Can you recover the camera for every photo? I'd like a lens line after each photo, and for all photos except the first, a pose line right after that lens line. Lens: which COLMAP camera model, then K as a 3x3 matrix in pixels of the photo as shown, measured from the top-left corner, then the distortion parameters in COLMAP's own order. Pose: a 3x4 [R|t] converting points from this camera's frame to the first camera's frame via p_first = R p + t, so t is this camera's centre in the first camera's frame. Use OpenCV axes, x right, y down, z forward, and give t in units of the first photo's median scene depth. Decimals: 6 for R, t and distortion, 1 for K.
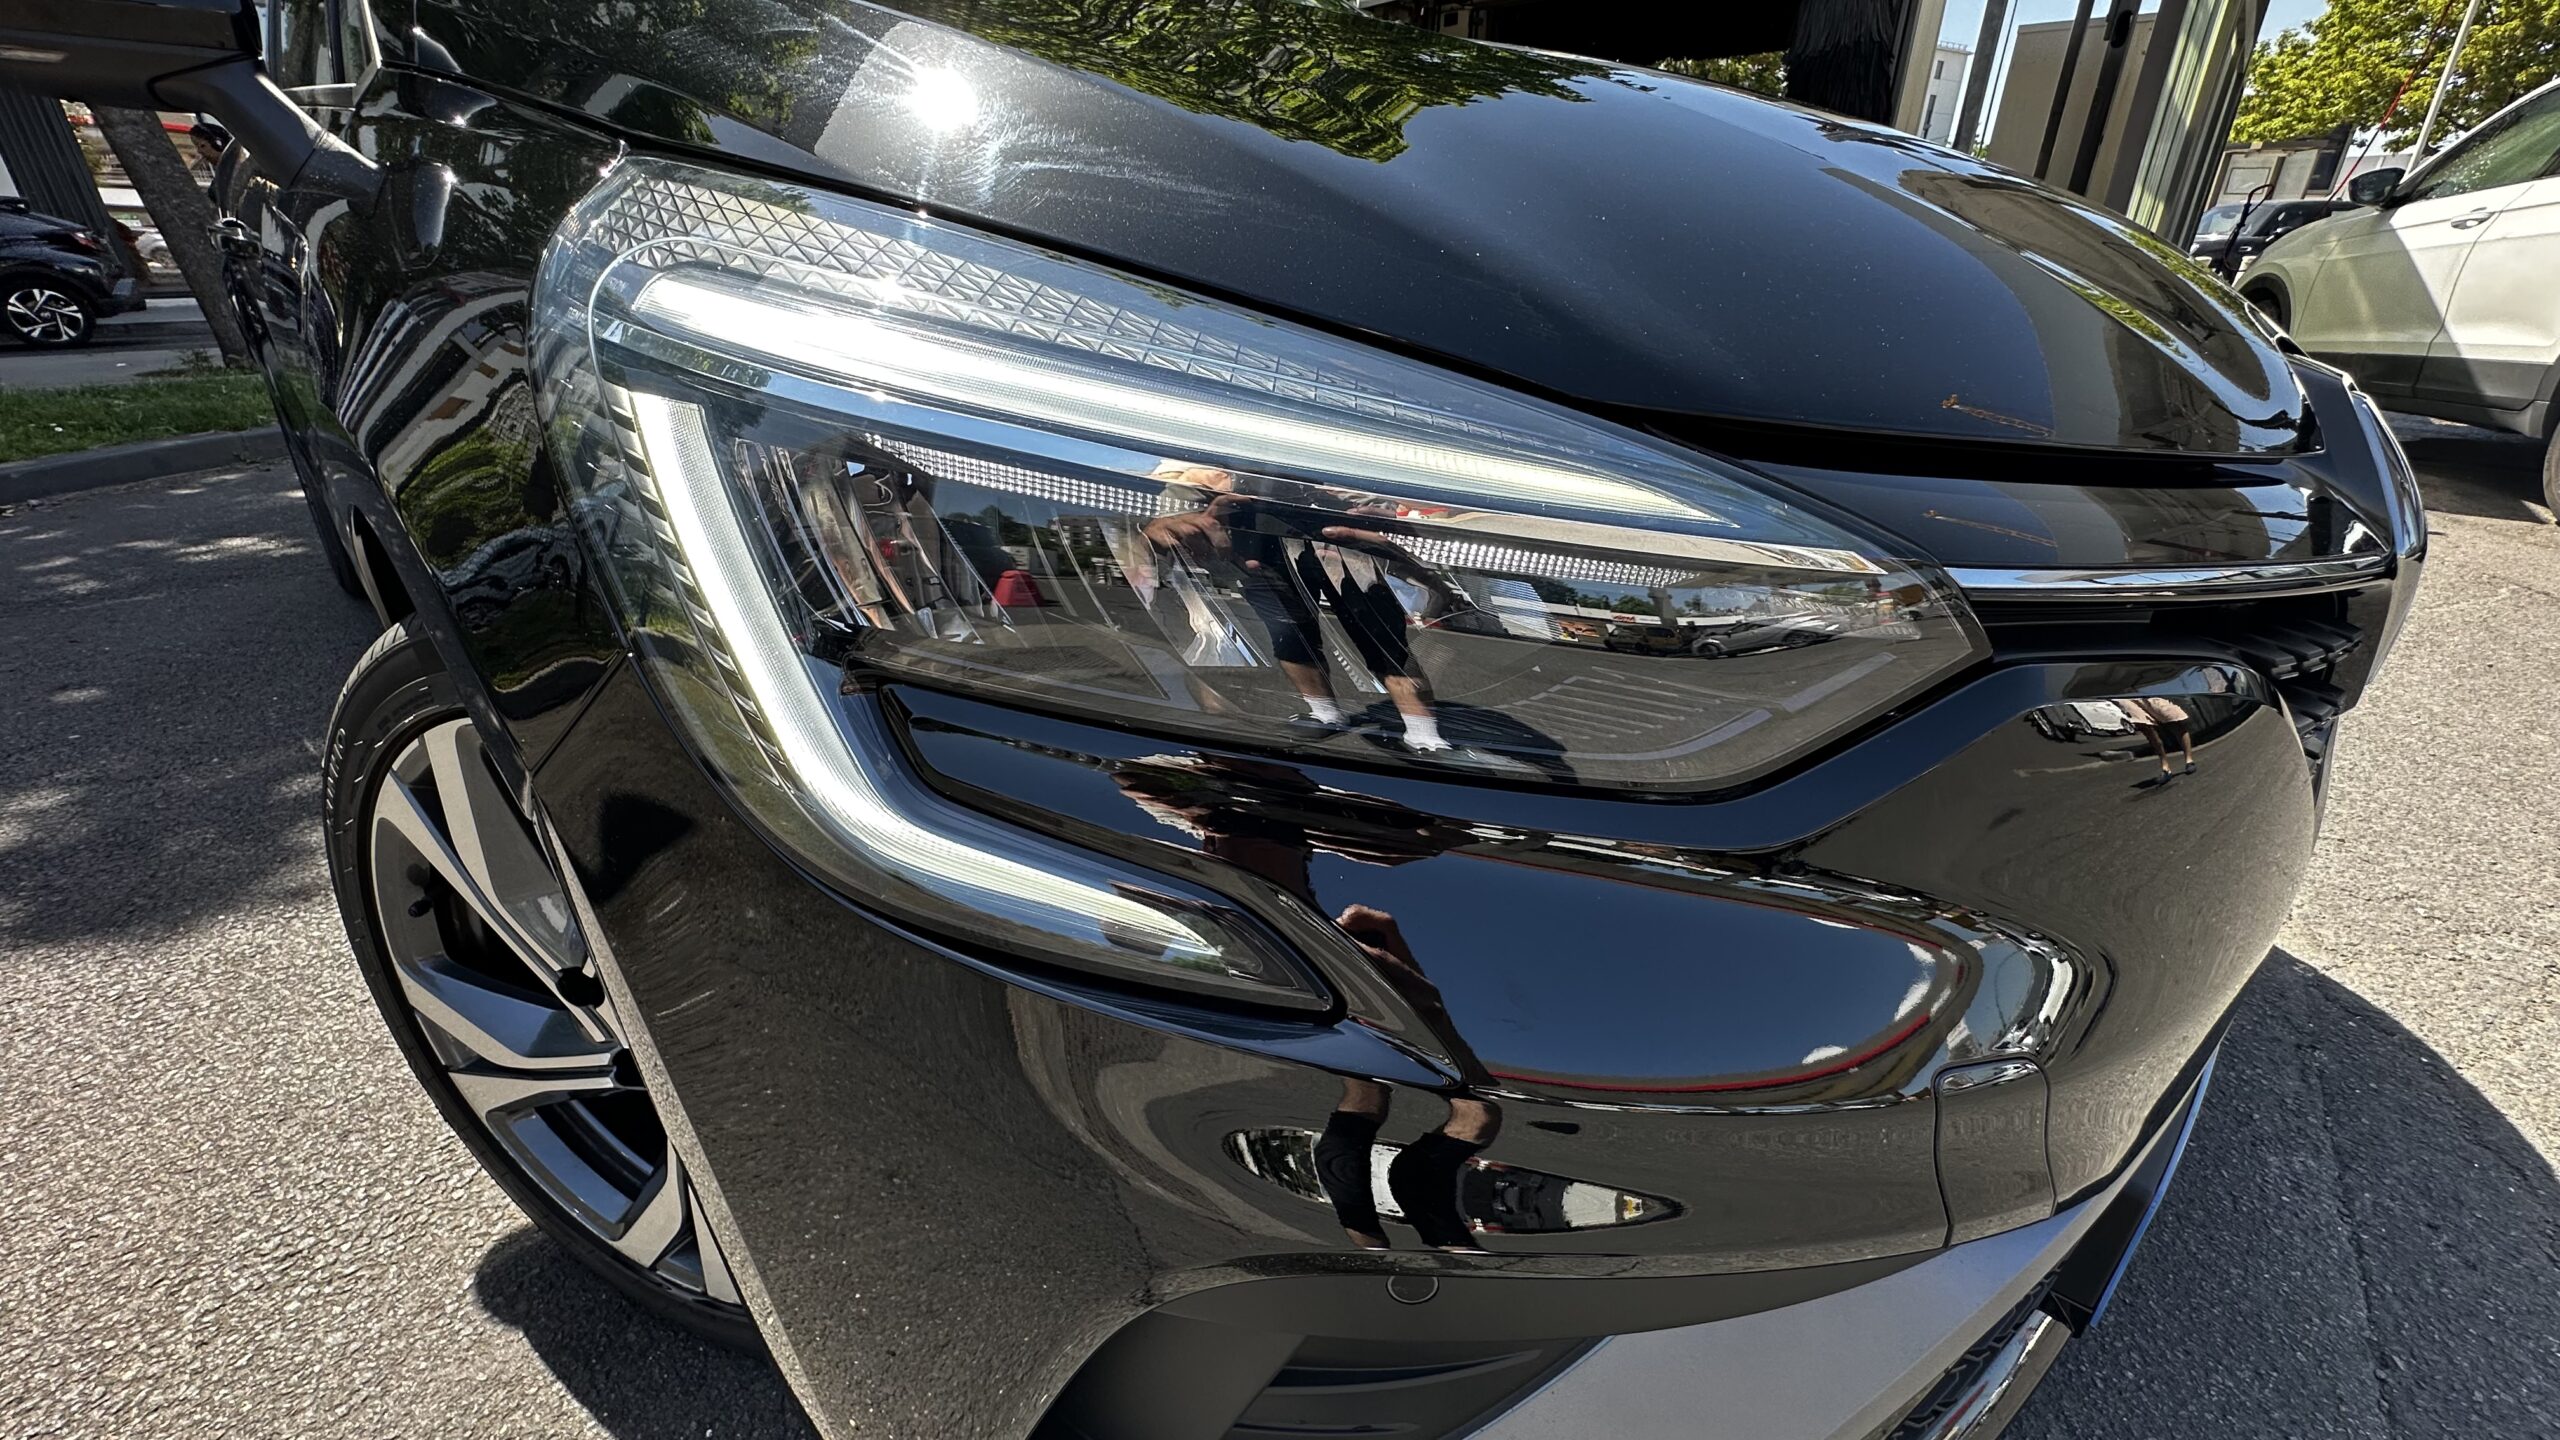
lens RADIAL K [[1026.1, 0, 1253.6], [0, 1026.1, 694.4], [0, 0, 1]] dist [-0.000598, 0.000024]
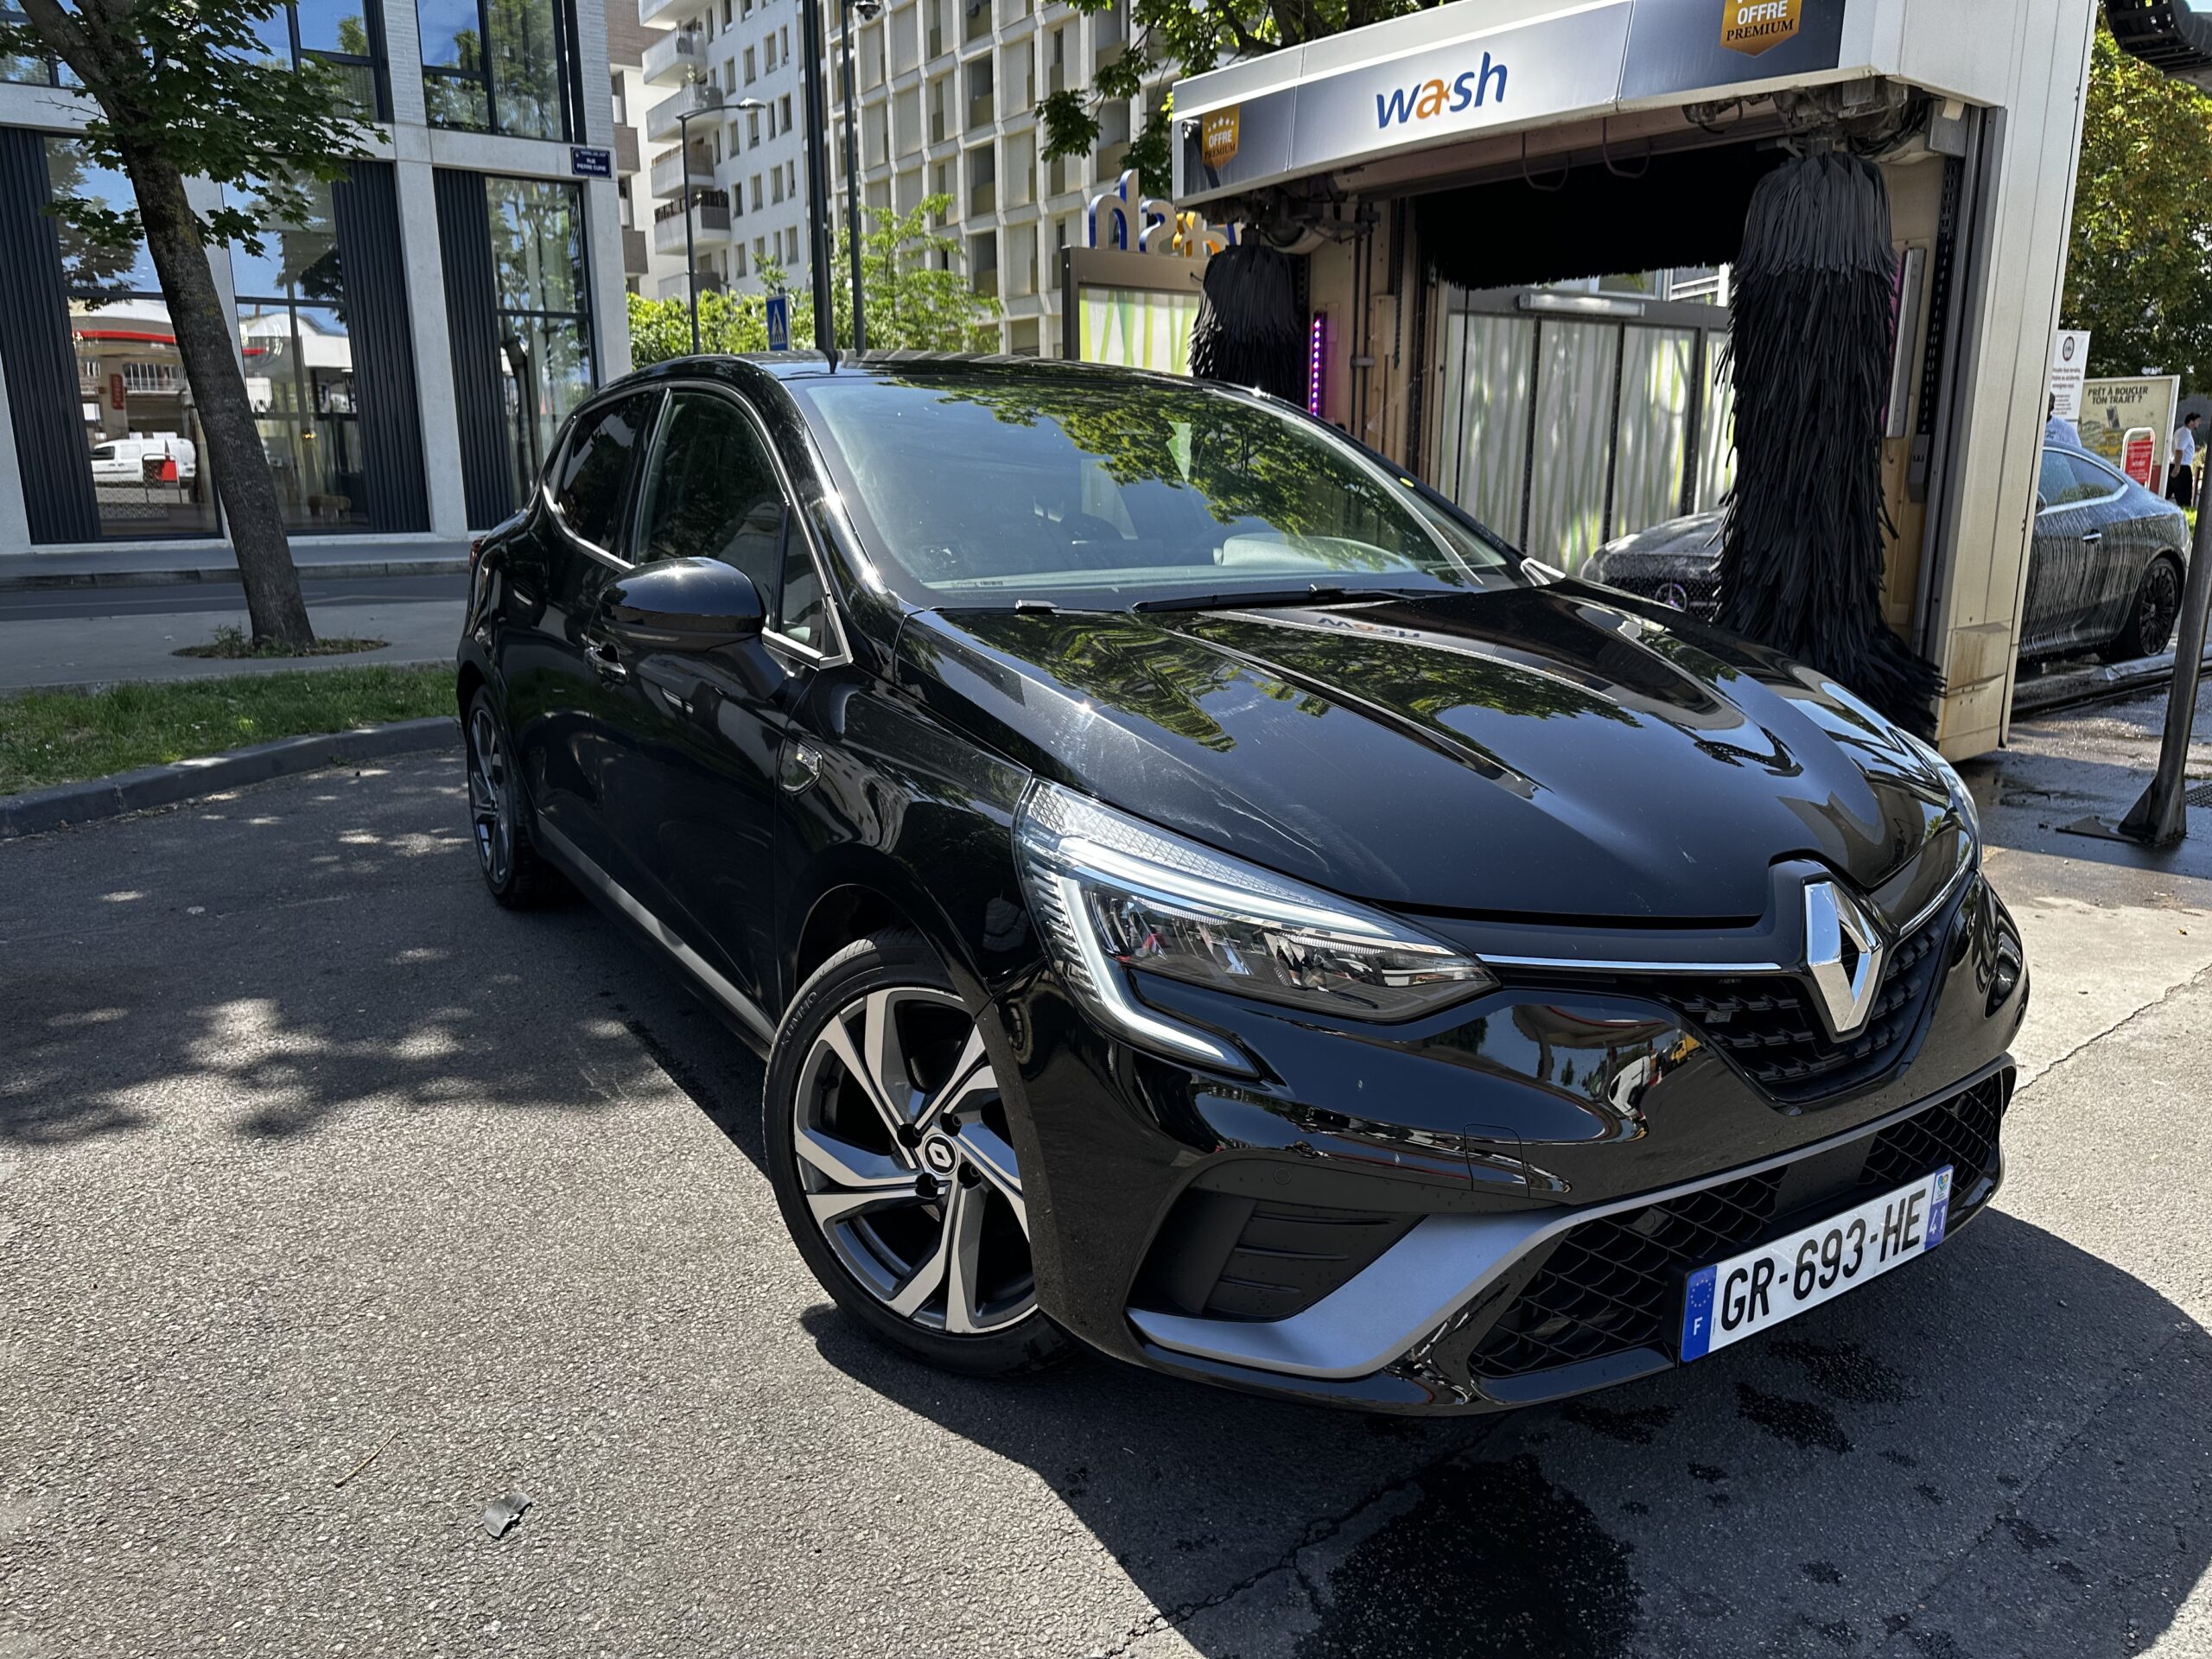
lens RADIAL K [[1514.0, 0, 1101.8], [0, 1514.0, 820.4], [0, 0, 1]] dist [0.023072, -0.034502]
pose [[0.979627, 0.040187, -0.196762, 0.209293], [-0.075030, 0.982064, -0.172975, 0.155683], [0.186281, 0.184214, 0.965072, -1.621051]]
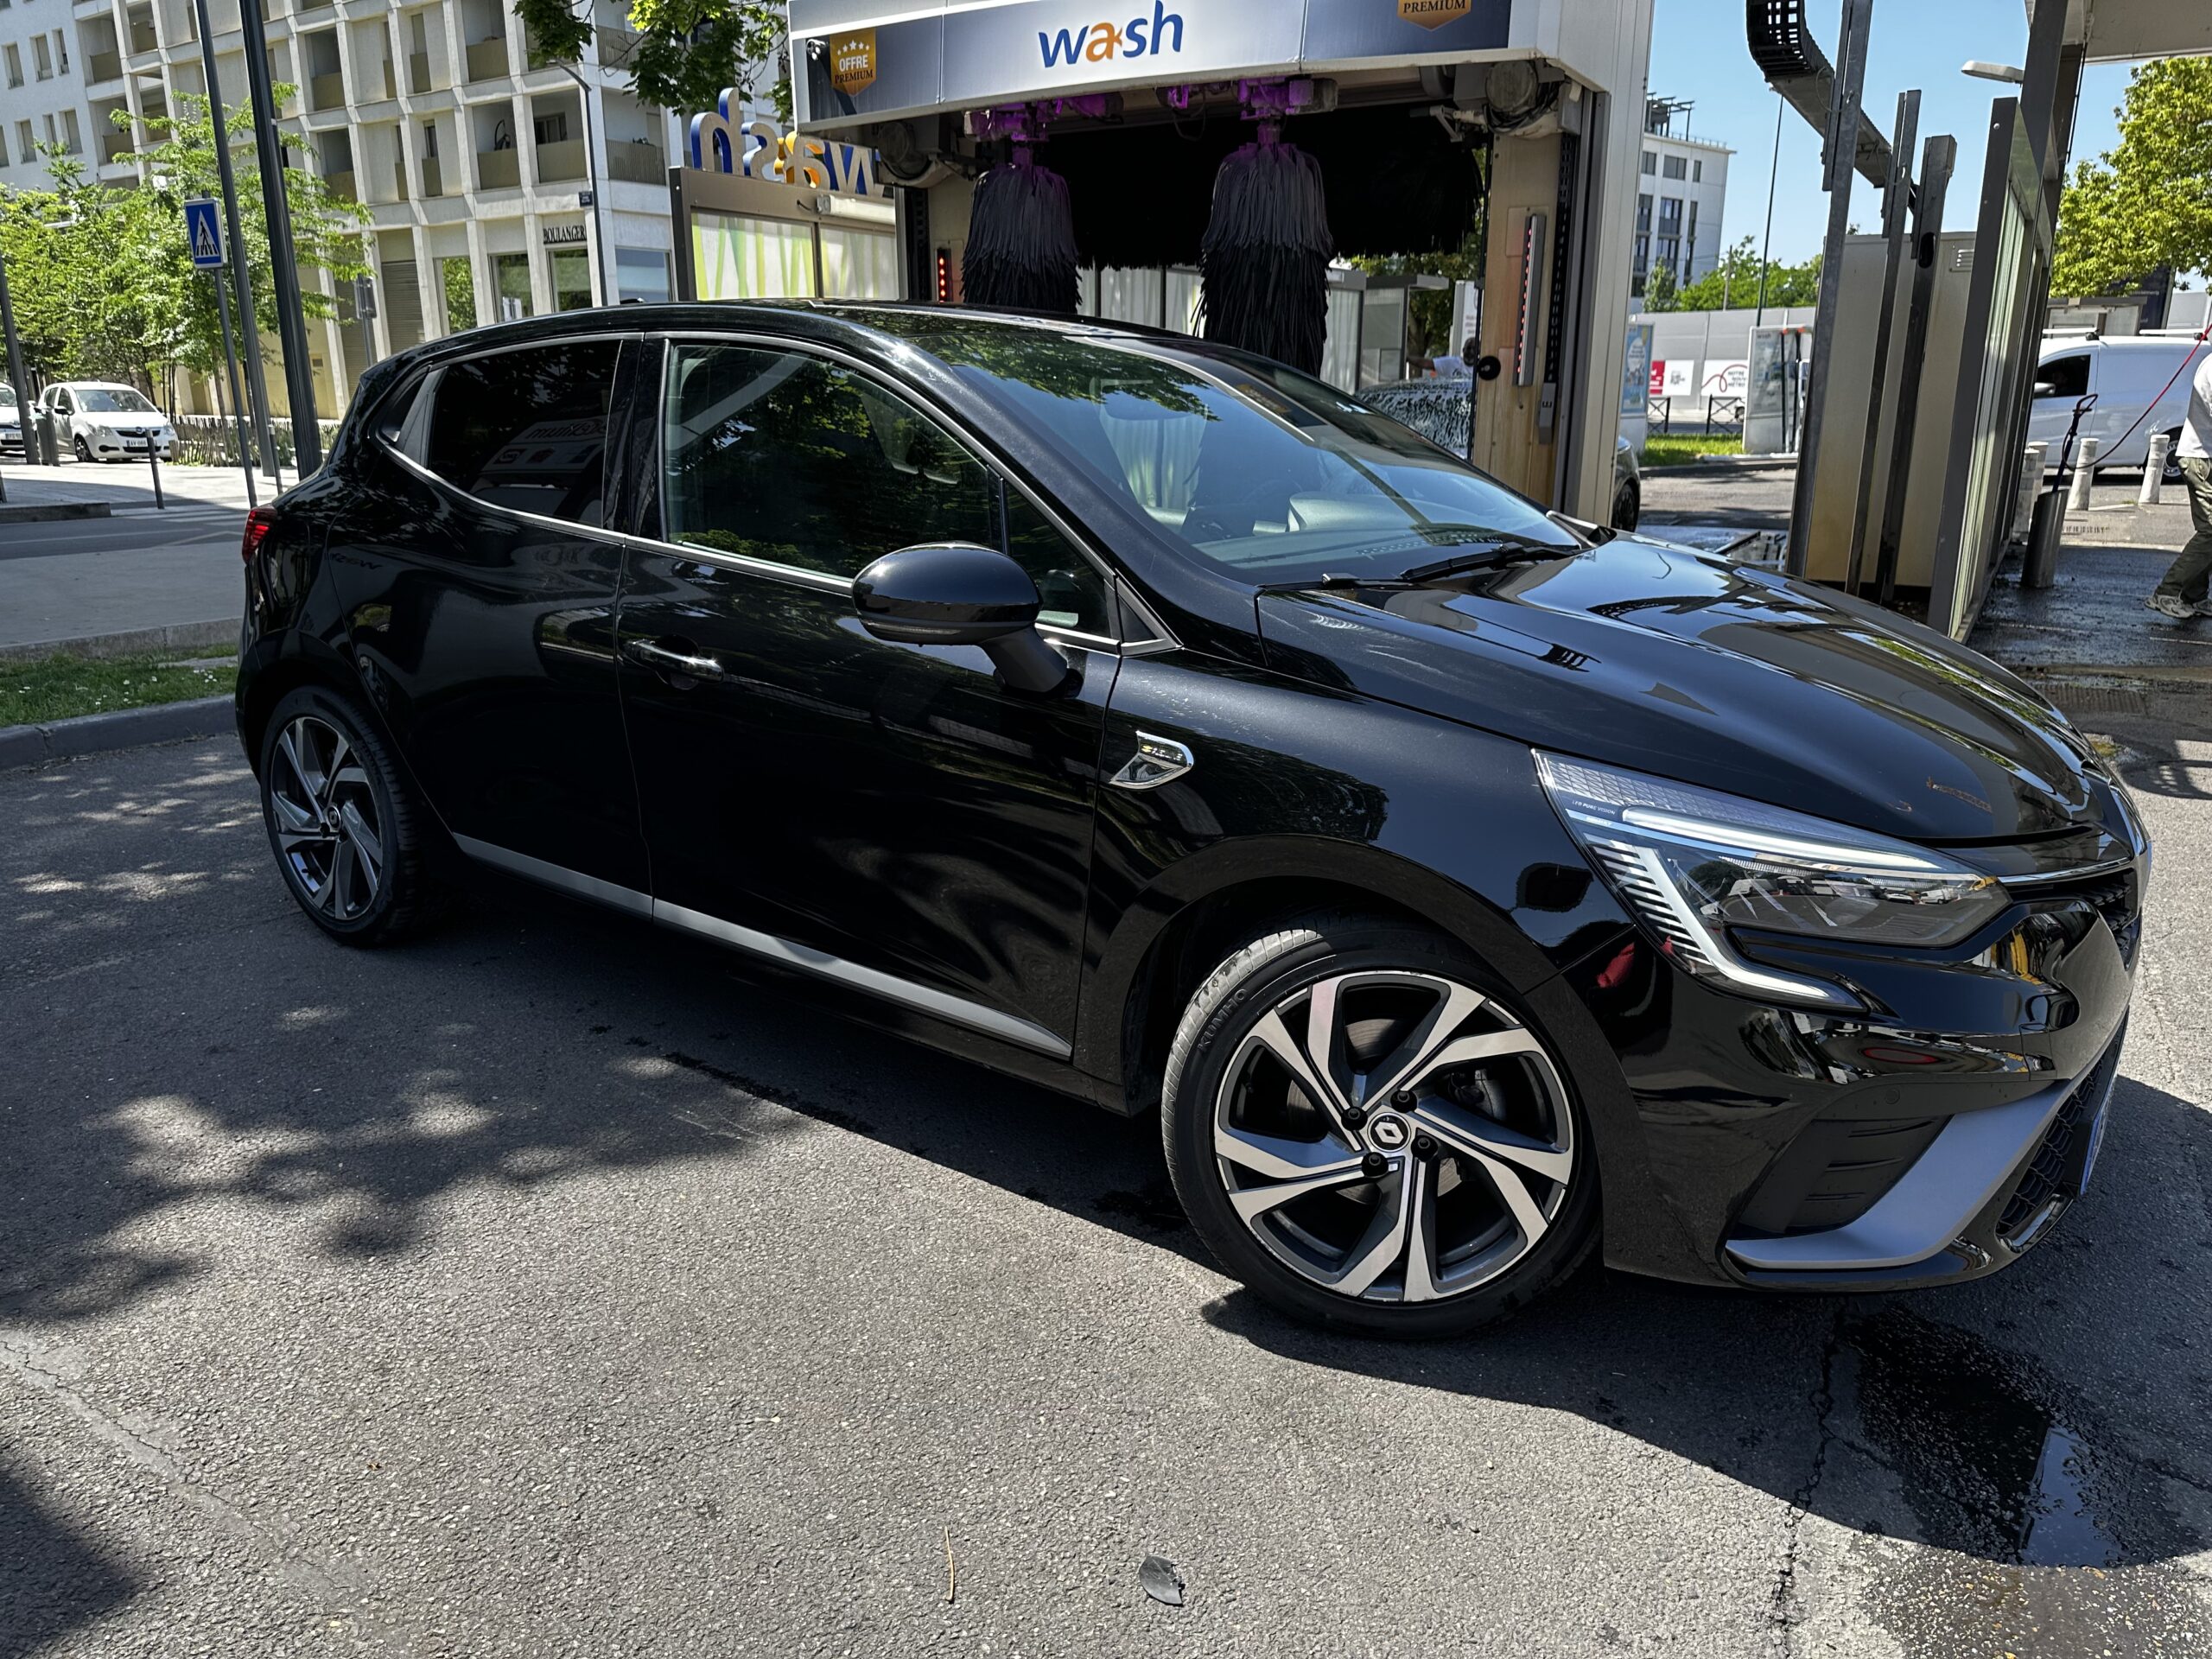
lens RADIAL K [[1526.1, 0, 1074.4], [0, 1526.1, 810.1], [0, 0, 1]] dist [0.022879, -0.022993]
pose [[0.987125, -0.047337, 0.152788, -1.448866], [0.068987, 0.987792, -0.139669, 0.071708], [-0.144312, 0.148411, 0.978340, -1.655445]]
